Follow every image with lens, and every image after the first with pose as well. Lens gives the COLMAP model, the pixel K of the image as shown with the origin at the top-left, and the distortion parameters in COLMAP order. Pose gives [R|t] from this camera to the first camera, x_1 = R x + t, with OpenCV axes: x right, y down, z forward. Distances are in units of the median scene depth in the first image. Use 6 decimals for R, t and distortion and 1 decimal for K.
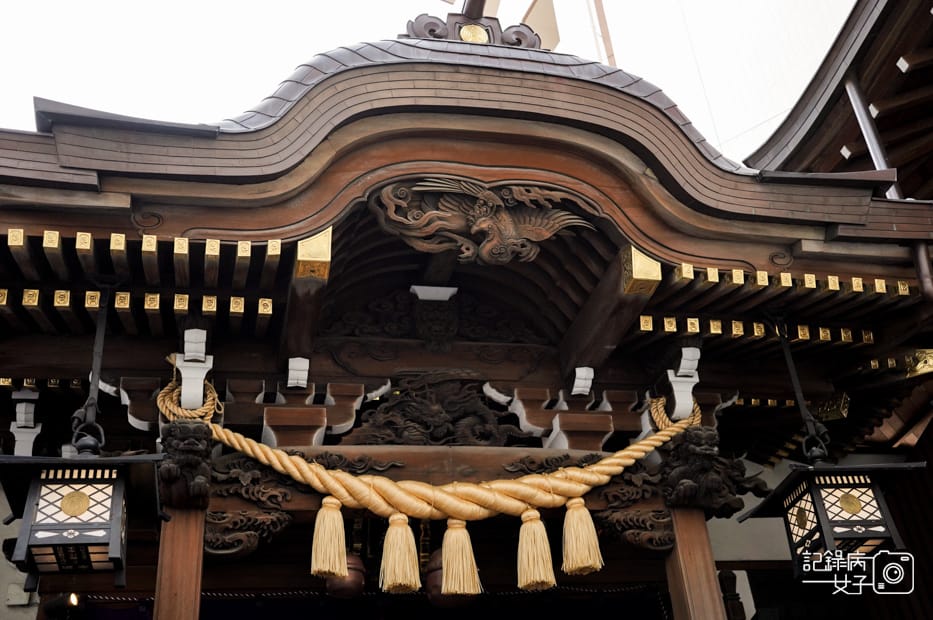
lens RADIAL K [[1038.7, 0, 467.4], [0, 1038.7, 294.6], [0, 0, 1]] dist [0.063020, 0.047985]
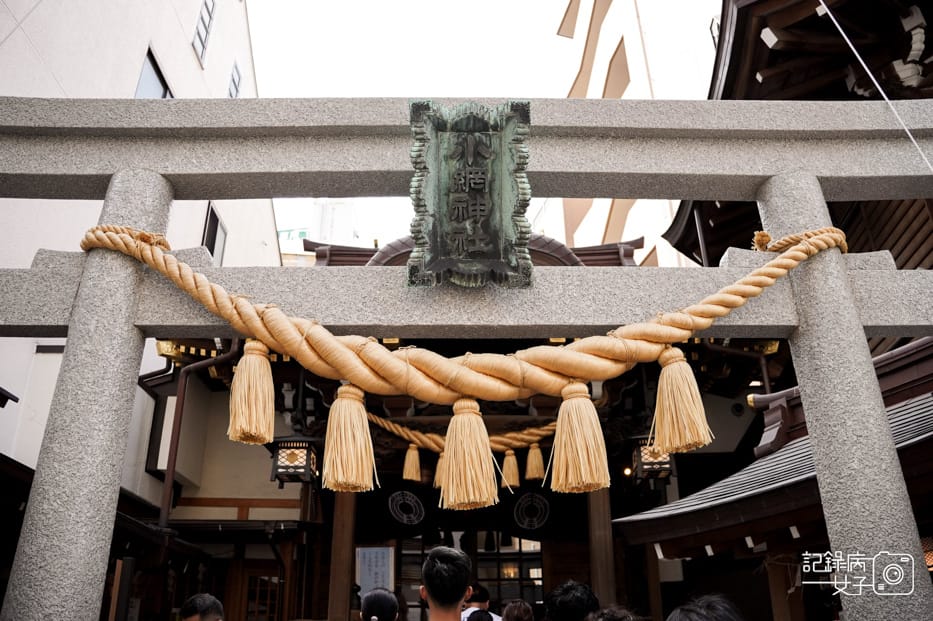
lens RADIAL K [[730.4, 0, 466.5], [0, 730.4, 310.5], [0, 0, 1]] dist [-0.136912, 0.005082]
pose [[0.977606, -0.018706, -0.209612, 0.288881], [0.047609, 0.989877, 0.133704, -0.263696], [0.204989, -0.140689, 0.968600, -0.363134]]
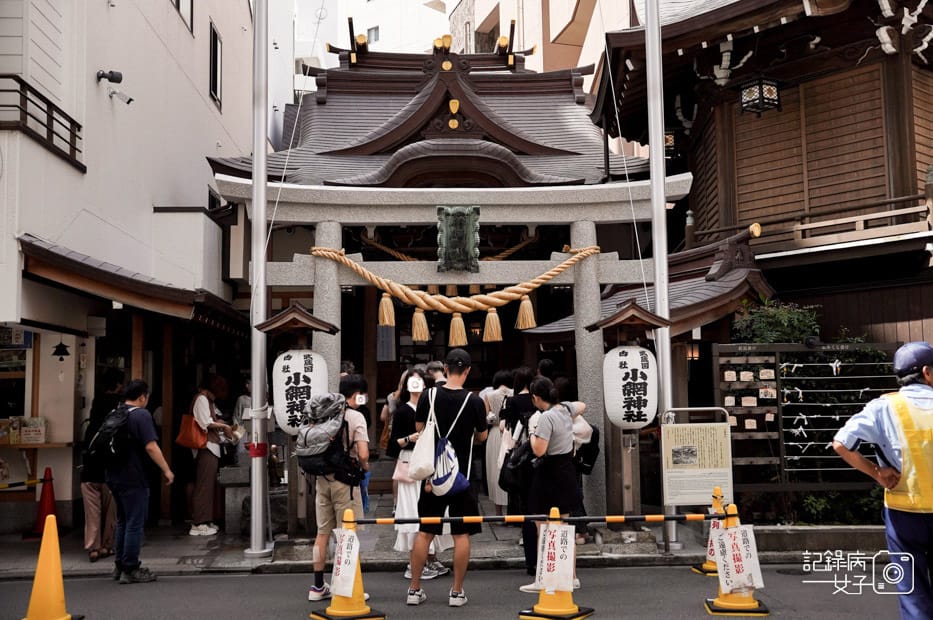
lens RADIAL K [[1008.5, 0, 466.5], [0, 1008.5, 310.0], [0, 0, 1]] dist [0.000693, -0.000324]
pose [[0.985192, 0.053023, -0.163050, 0.562794], [0.031728, 0.878175, 0.477286, -1.198578], [0.168493, -0.475391, 0.863489, -1.788696]]
